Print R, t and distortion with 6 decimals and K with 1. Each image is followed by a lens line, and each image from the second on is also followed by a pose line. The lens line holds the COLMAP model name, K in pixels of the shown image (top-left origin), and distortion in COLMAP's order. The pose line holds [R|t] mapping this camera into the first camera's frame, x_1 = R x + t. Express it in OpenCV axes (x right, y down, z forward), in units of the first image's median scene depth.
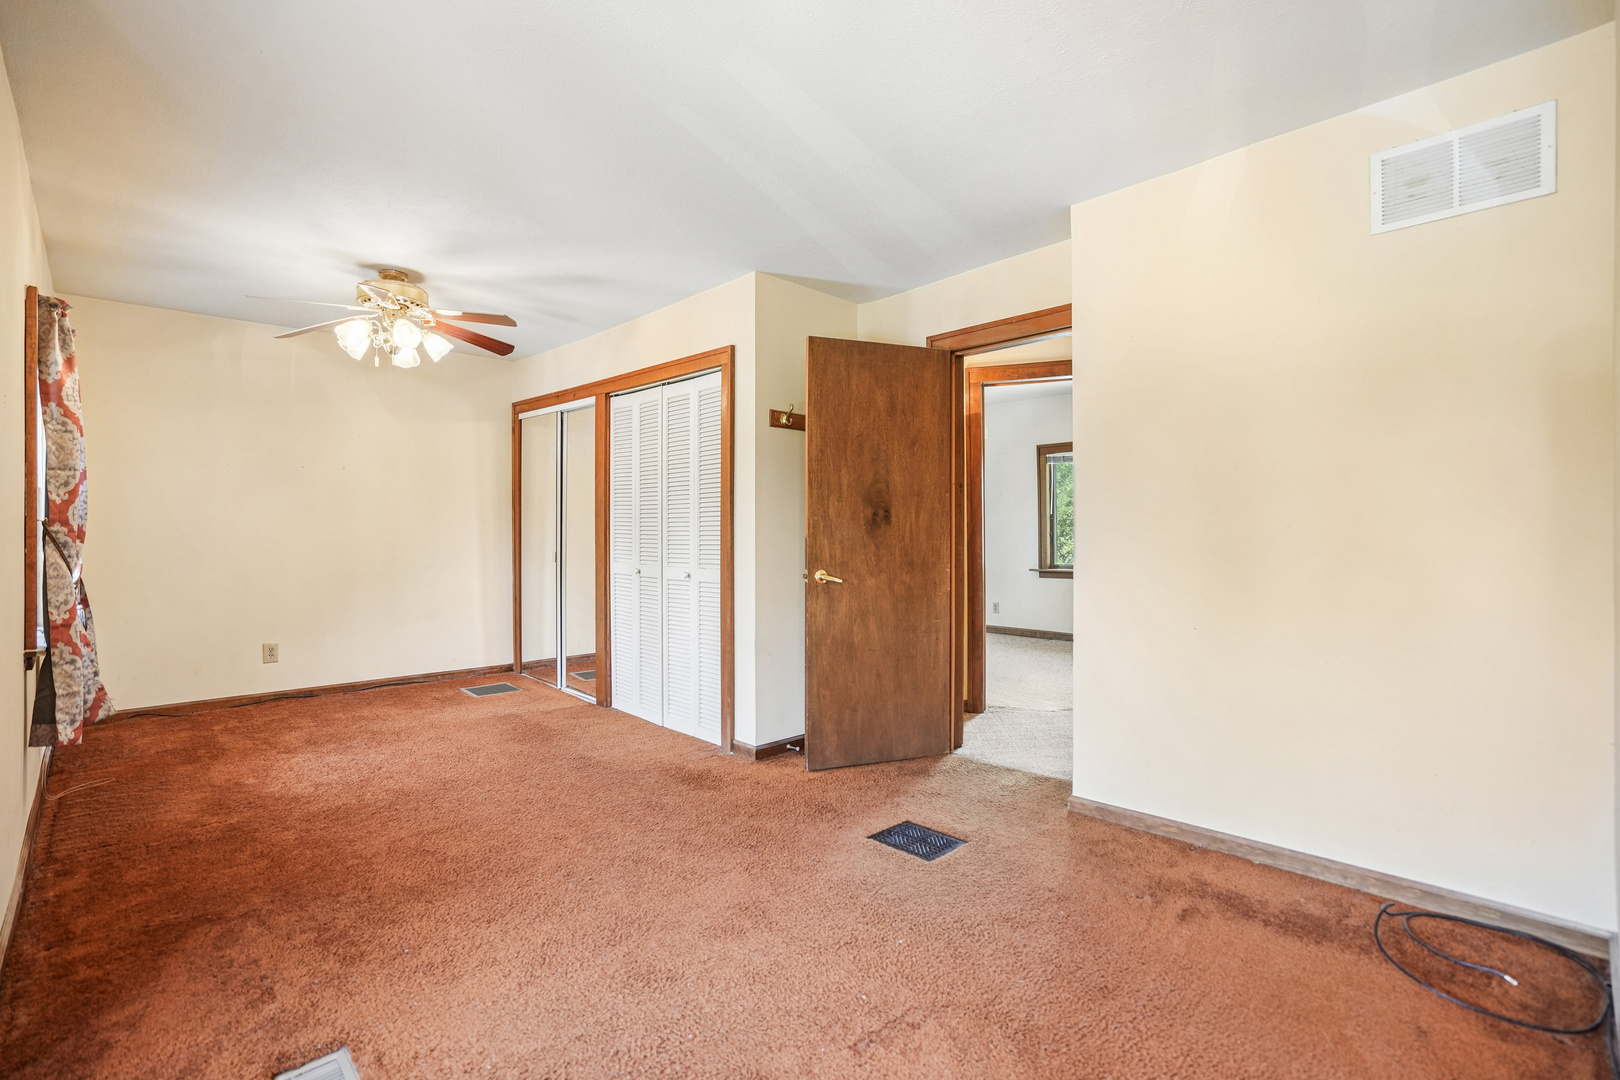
lens RADIAL K [[749.1, 0, 806.4], [0, 749.1, 519.2], [0, 0, 1]] dist [-0.005095, -0.000176]
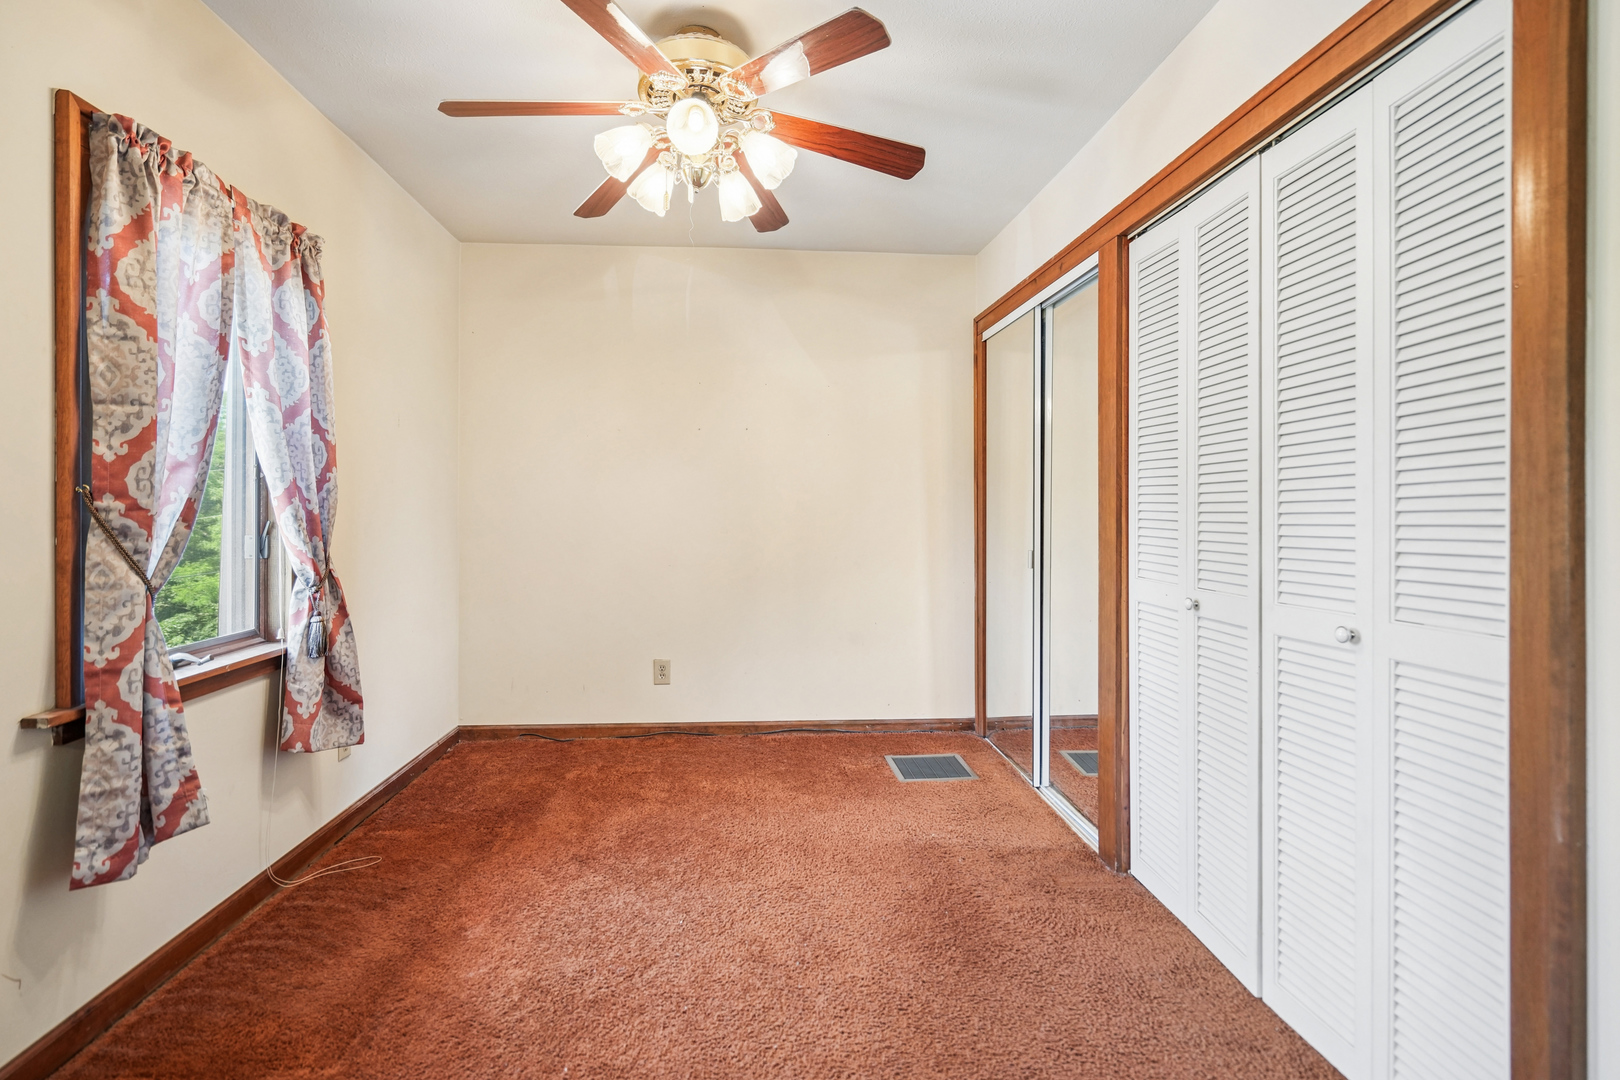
lens RADIAL K [[724.1, 0, 805.8], [0, 724.1, 525.8], [0, 0, 1]] dist [0.000831, 0.000255]
pose [[0.768162, 0.009210, -0.640189, -0.212916], [0.007656, 0.999693, 0.023568, 0.019773], [0.640210, -0.023005, 0.767856, 0.884465]]
